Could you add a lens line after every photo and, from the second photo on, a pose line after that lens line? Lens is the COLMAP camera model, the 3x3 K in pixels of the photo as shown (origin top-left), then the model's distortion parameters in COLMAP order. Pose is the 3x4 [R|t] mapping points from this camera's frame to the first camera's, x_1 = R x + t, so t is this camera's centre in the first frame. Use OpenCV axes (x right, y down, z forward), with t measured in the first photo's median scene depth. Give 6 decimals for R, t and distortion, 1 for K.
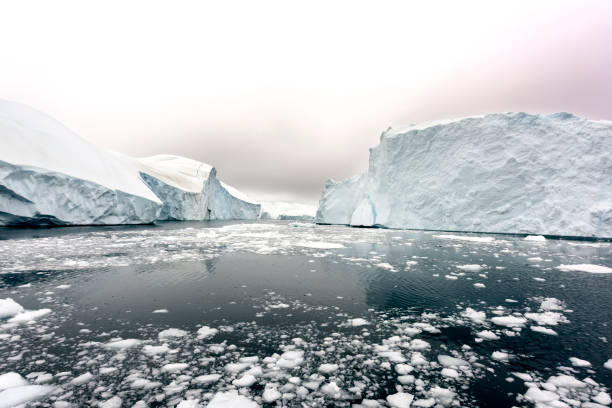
lens RADIAL K [[324.9, 0, 303.7], [0, 324.9, 205.8], [0, 0, 1]] dist [0.007570, 0.000966]
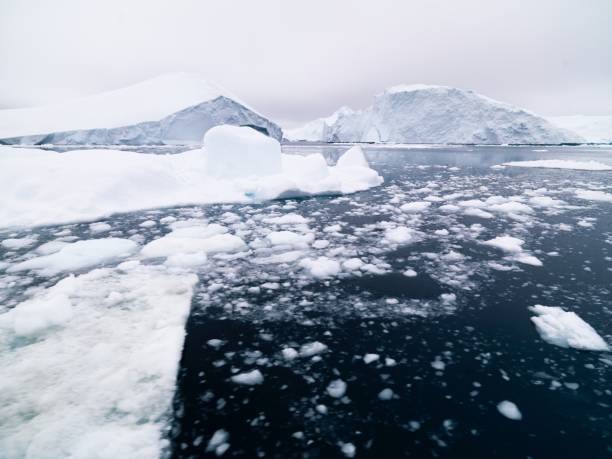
lens RADIAL K [[335.1, 0, 311.5], [0, 335.1, 225.7], [0, 0, 1]] dist [-0.008163, -0.000994]
pose [[0.976965, -0.076752, 0.199121, -0.719122], [0.015265, 0.955828, 0.293529, -0.062067], [-0.212855, -0.283727, 0.934982, -1.058878]]
